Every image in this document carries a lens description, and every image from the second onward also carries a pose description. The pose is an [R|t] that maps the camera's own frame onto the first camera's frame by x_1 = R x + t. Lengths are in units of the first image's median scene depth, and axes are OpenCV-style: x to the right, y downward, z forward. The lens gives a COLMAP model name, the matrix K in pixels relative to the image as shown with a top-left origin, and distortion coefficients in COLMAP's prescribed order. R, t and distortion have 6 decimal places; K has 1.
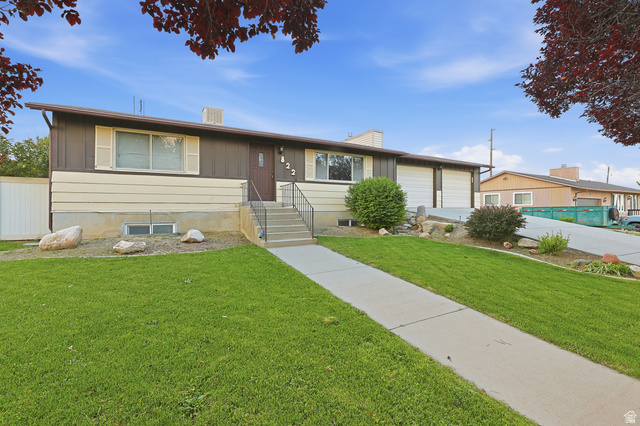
lens RADIAL K [[283.9, 0, 320.0], [0, 283.9, 213.0], [0, 0, 1]] dist [-0.000324, -0.000168]
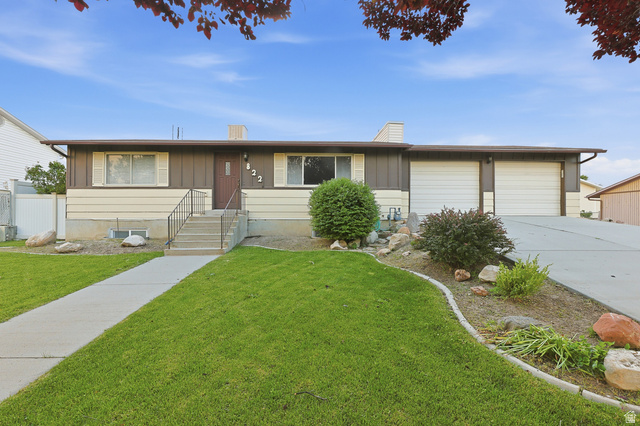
lens RADIAL K [[277.5, 0, 317.8], [0, 277.5, 219.6], [0, 0, 1]] dist [-0.000151, 0.000065]
pose [[0.891283, 0.003094, -0.453436, 0.517857], [-0.007137, 0.999949, -0.007205, -0.000082], [0.453390, 0.009658, 0.891260, 0.257126]]
